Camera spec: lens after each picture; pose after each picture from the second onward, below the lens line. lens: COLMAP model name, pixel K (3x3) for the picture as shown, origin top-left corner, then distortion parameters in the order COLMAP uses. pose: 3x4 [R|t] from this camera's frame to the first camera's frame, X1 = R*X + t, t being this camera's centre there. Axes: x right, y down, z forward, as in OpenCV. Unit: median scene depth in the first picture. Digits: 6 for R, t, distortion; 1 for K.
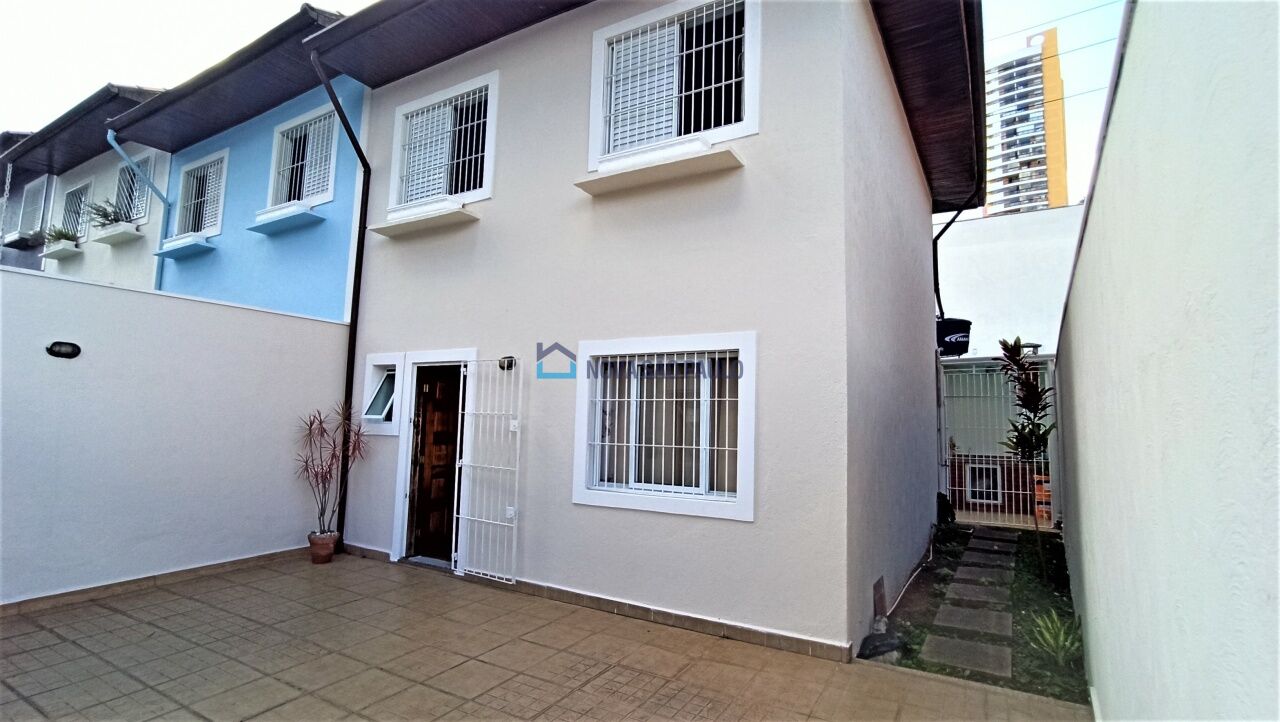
lens RADIAL K [[590.4, 0, 647.0], [0, 590.4, 361.9], [0, 0, 1]] dist [-0.008649, 0.005415]
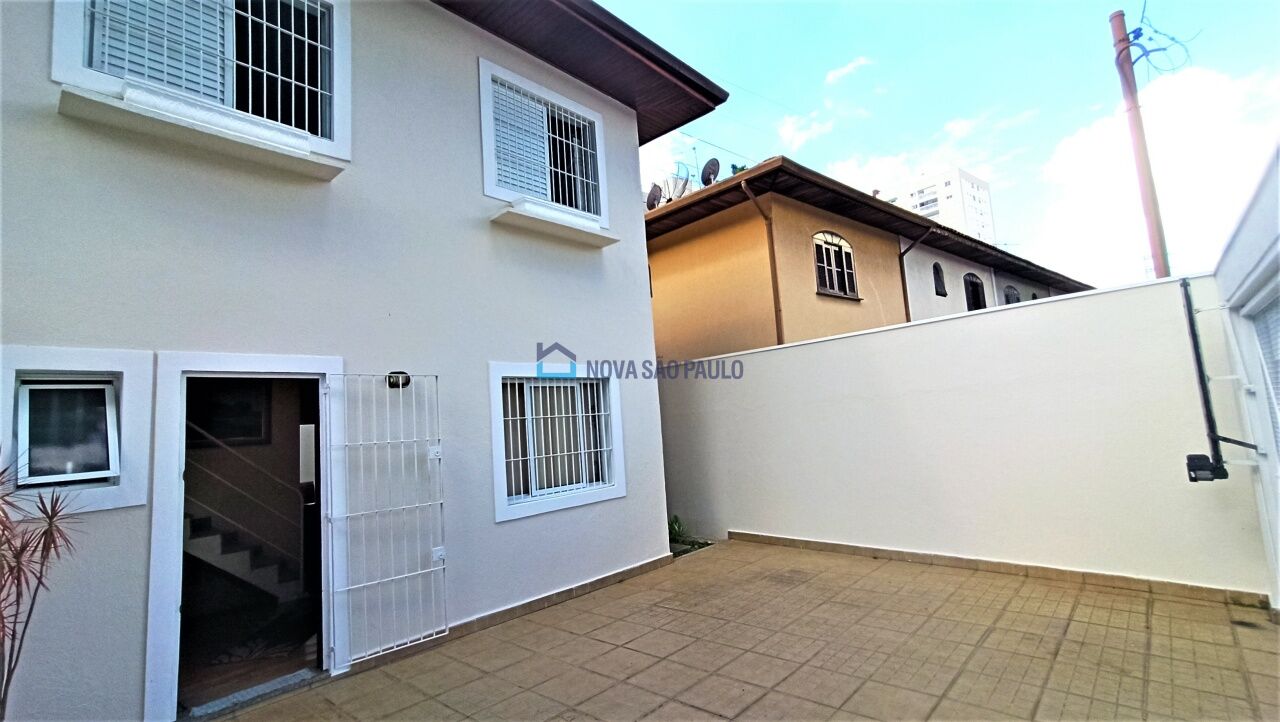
lens RADIAL K [[590.4, 0, 648.5], [0, 590.4, 365.4], [0, 0, 1]] dist [-0.008649, 0.005415]
pose [[0.192875, 0.062070, 0.979258, -1.160874], [-0.021957, 0.998020, -0.058934, 0.027551], [-0.980978, -0.010134, 0.193856, 0.600262]]
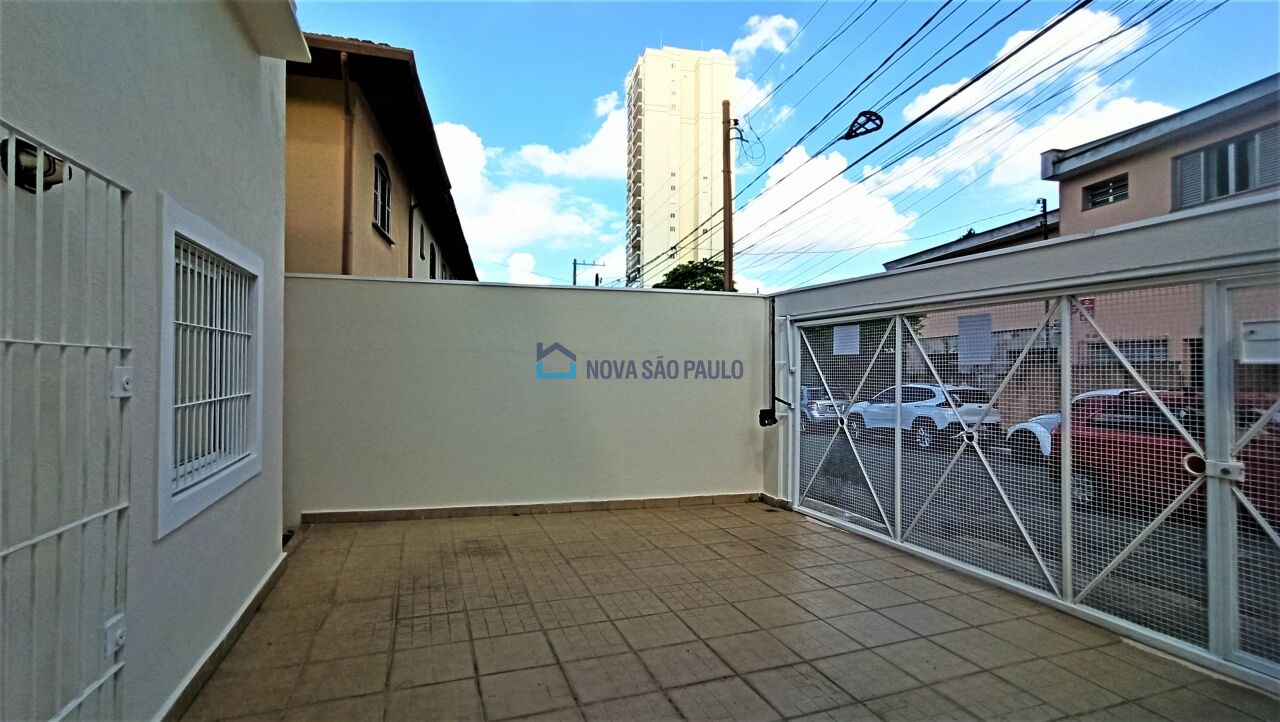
lens RADIAL K [[590.4, 0, 651.0], [0, 590.4, 355.5], [0, 0, 1]] dist [-0.008649, 0.005415]
pose [[-0.783485, -0.012671, 0.621281, -0.772563], [-0.085312, 0.992519, -0.087342, 0.110854], [-0.615527, -0.121434, -0.778705, 1.234343]]
